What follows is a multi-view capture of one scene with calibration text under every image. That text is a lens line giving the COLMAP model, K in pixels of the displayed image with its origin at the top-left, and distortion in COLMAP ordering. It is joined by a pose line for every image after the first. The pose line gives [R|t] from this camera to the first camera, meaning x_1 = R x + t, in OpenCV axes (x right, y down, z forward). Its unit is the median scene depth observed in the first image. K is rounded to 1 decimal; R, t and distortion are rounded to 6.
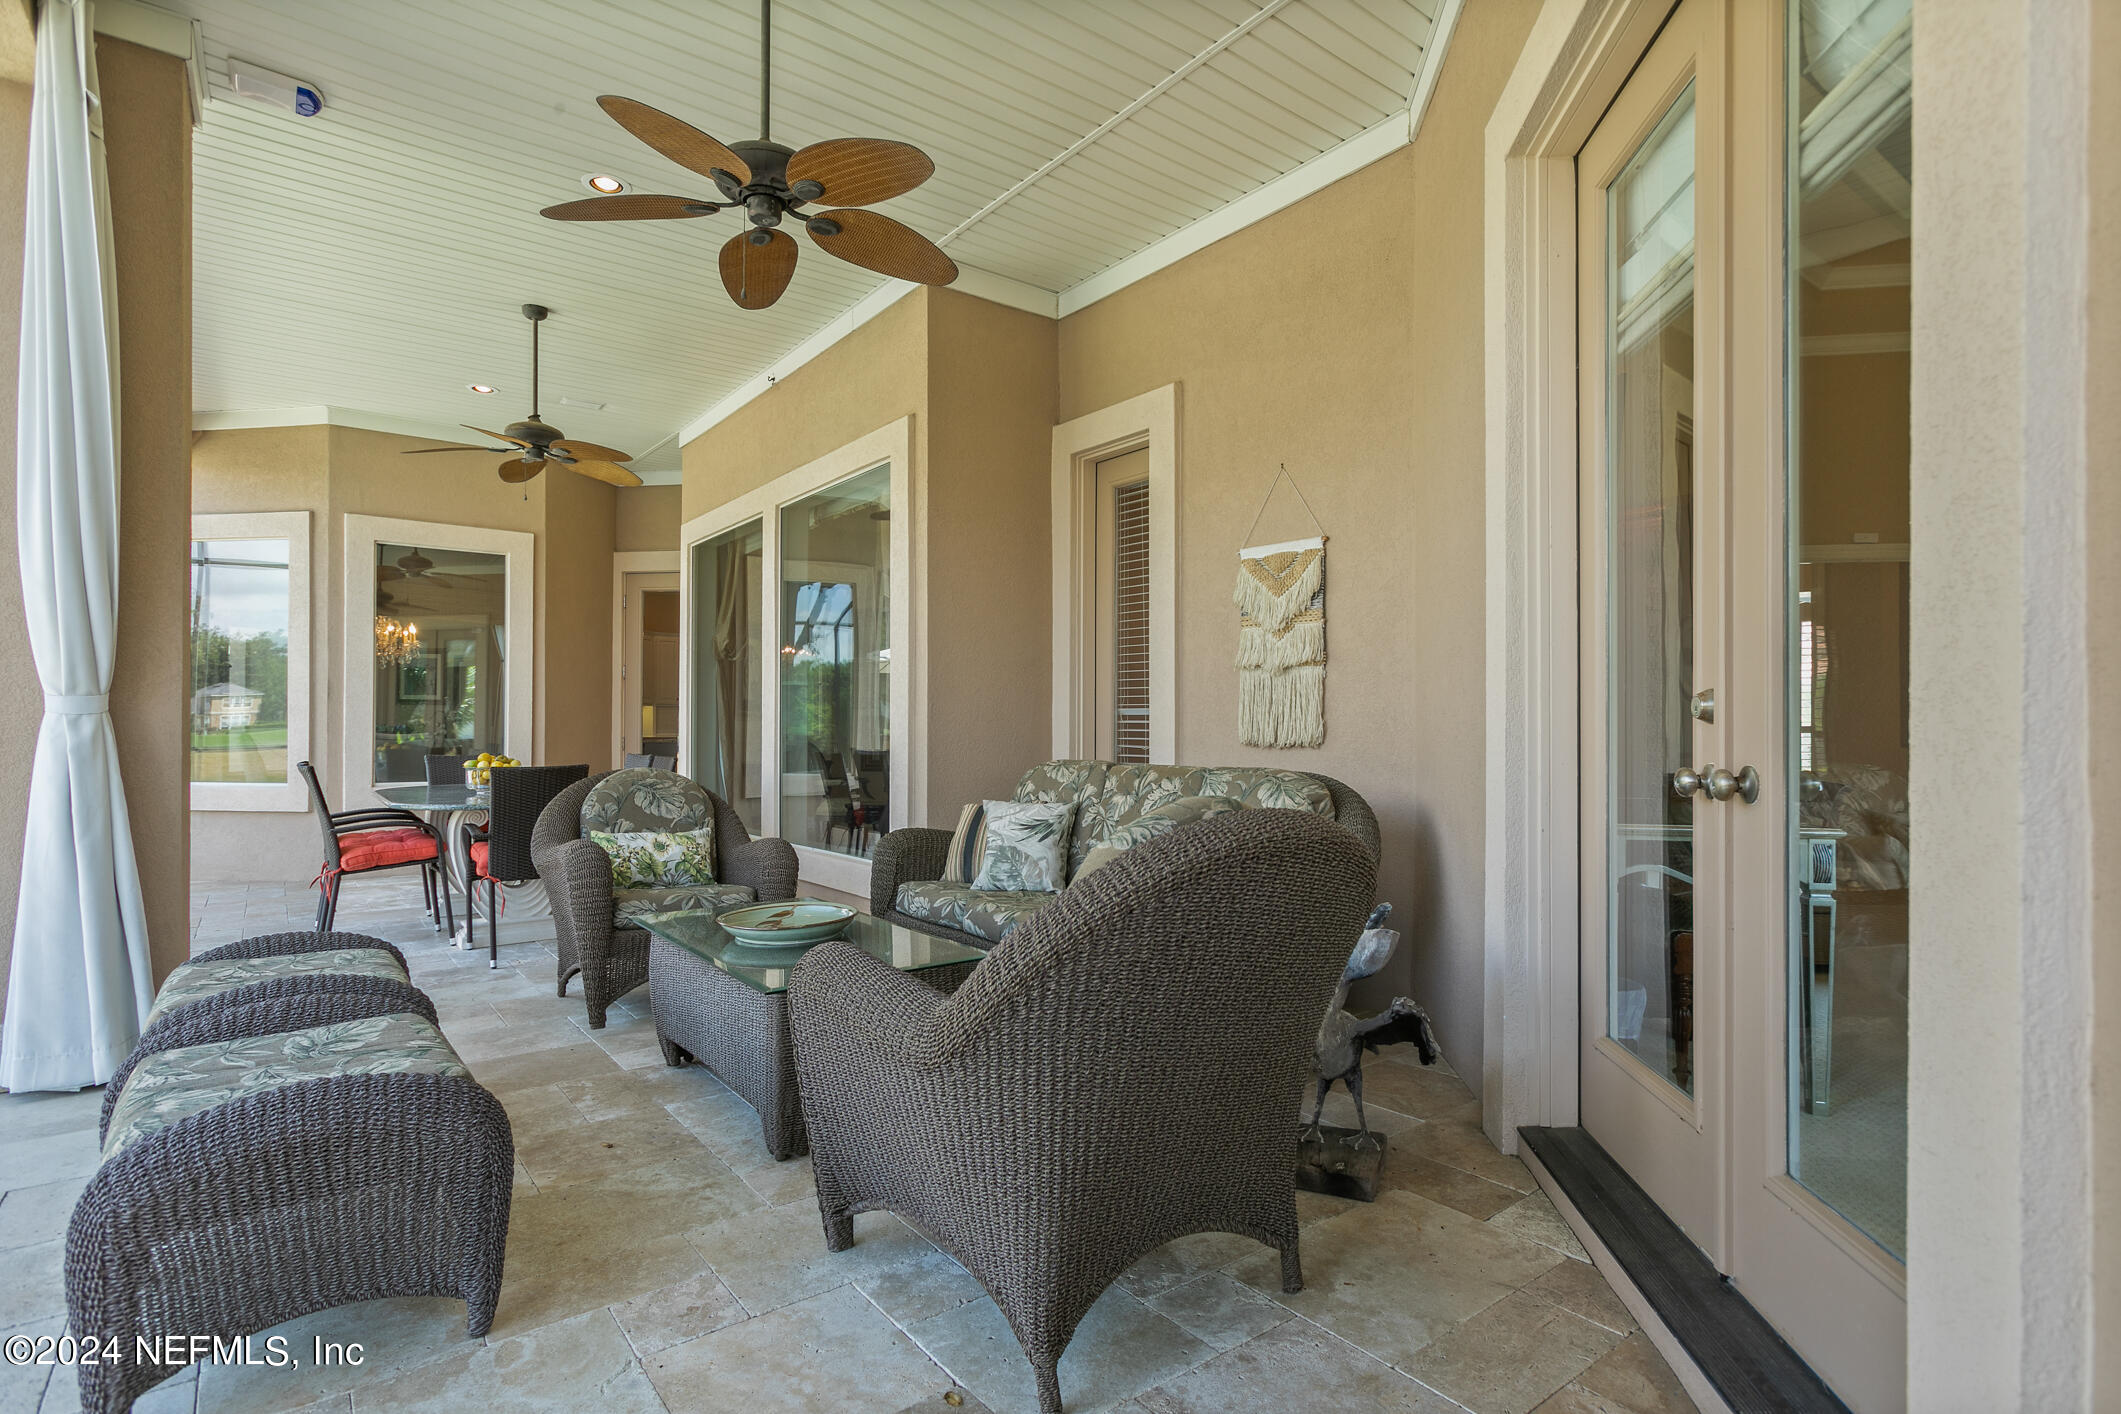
lens RADIAL K [[1081.9, 0, 1060.5], [0, 1081.9, 707.0], [0, 0, 1]] dist [0.000013, 0.000054]
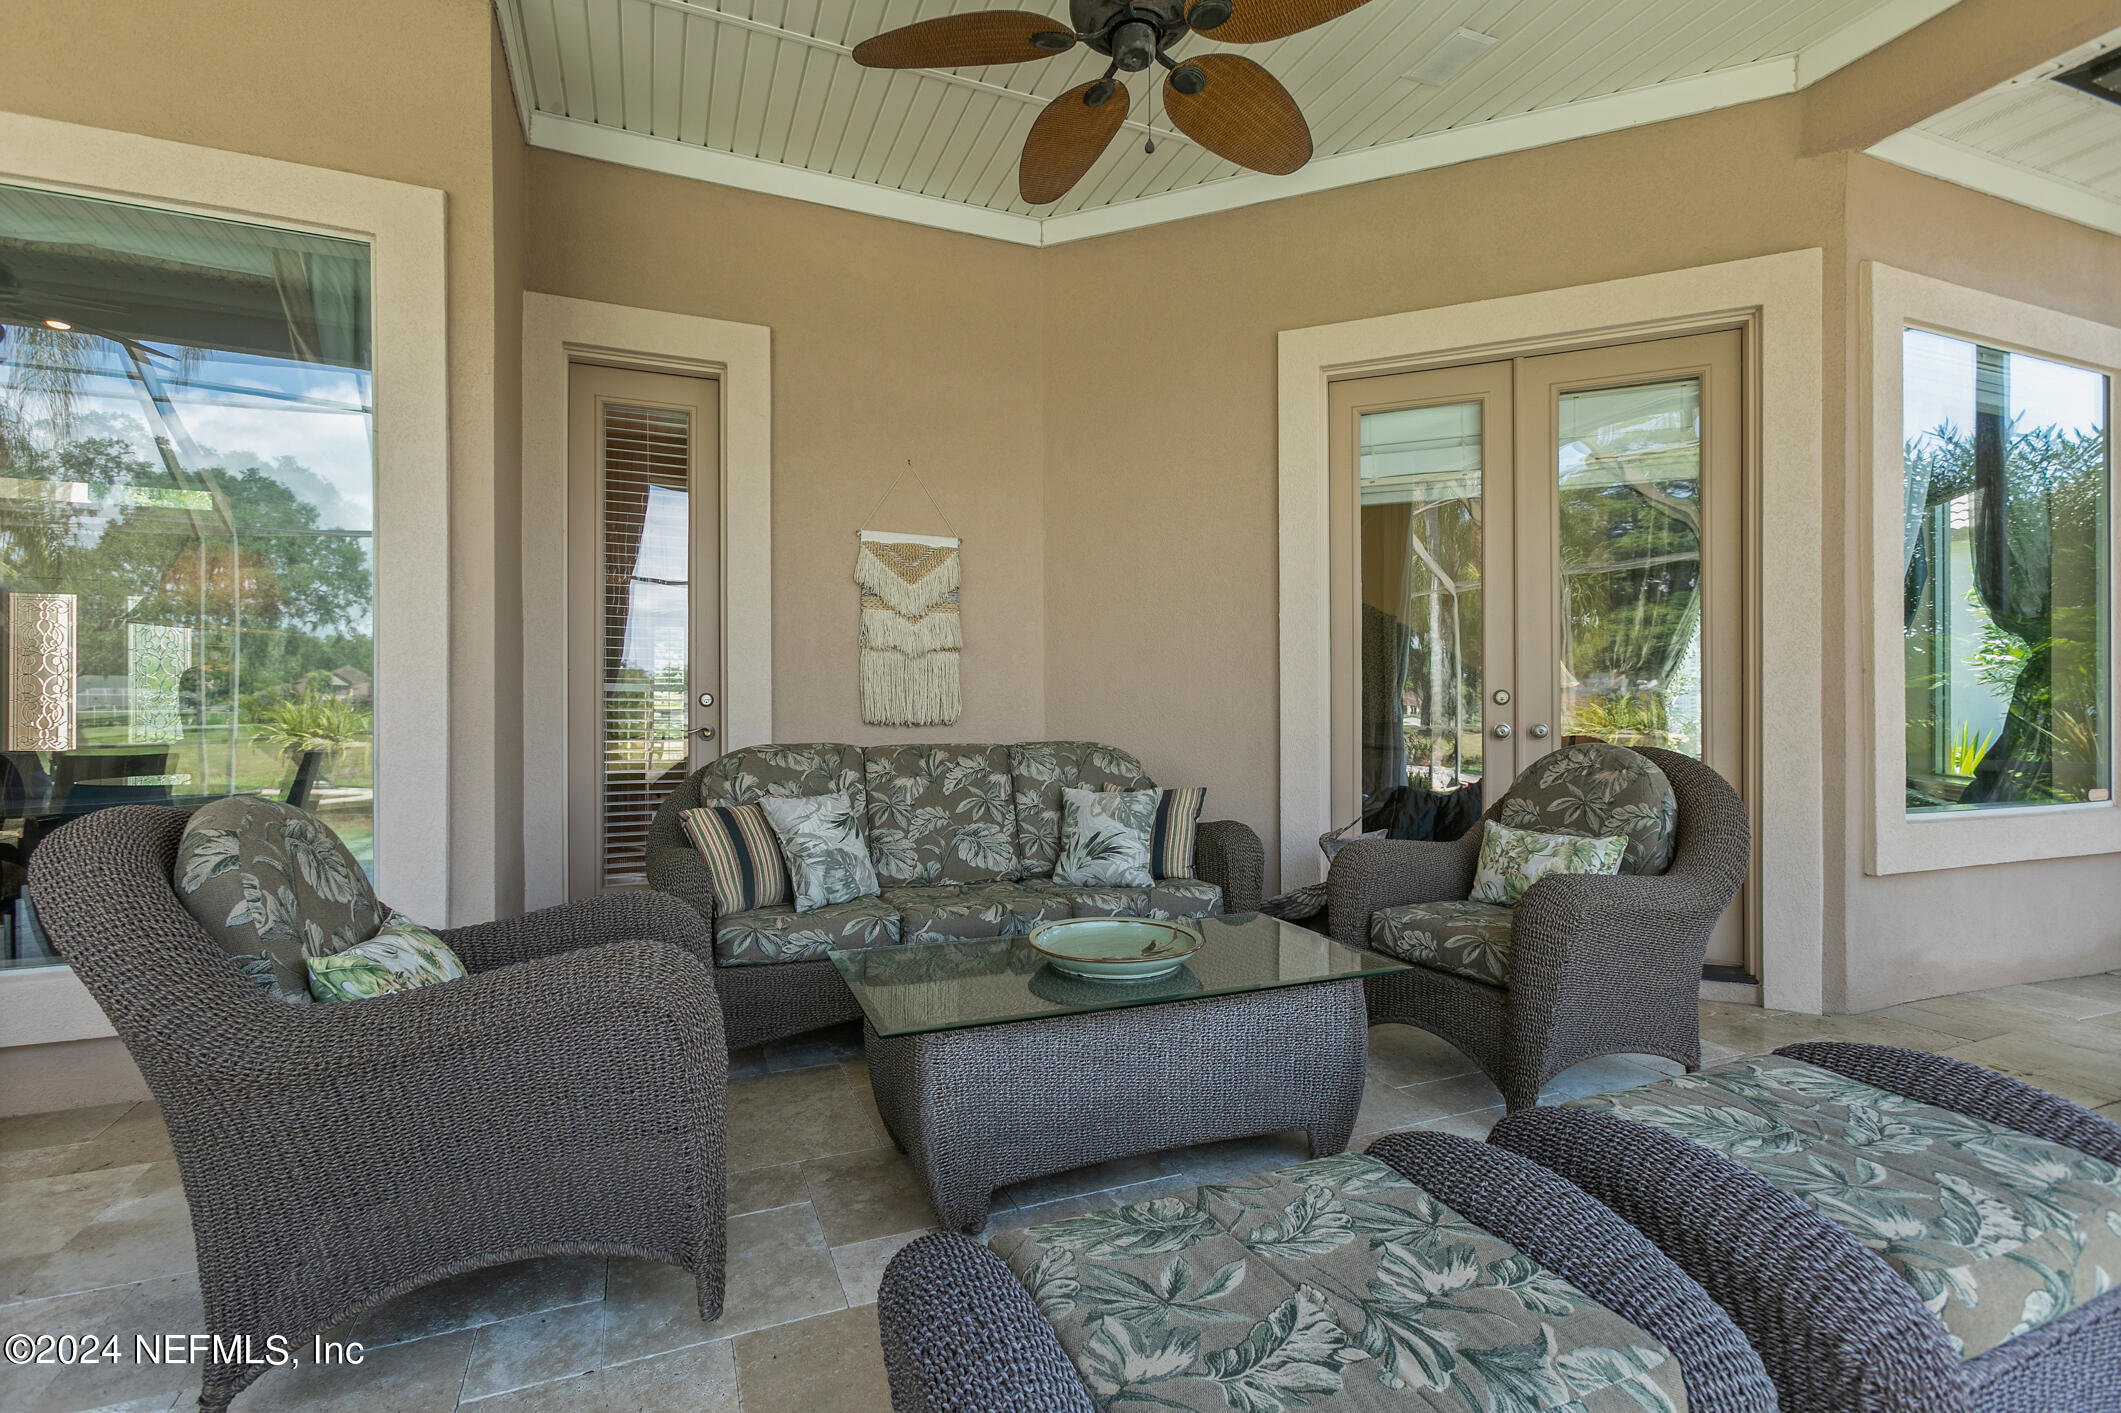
lens RADIAL K [[962.5, 0, 1060.5], [0, 962.5, 706.5], [0, 0, 1]] dist [-0.001651, -0.000276]
pose [[0.252203, 0.002077, 0.967672, -0.721672], [-0.016884, 0.999855, 0.002255, 0.014838], [-0.967527, -0.016907, 0.252201, 0.651015]]
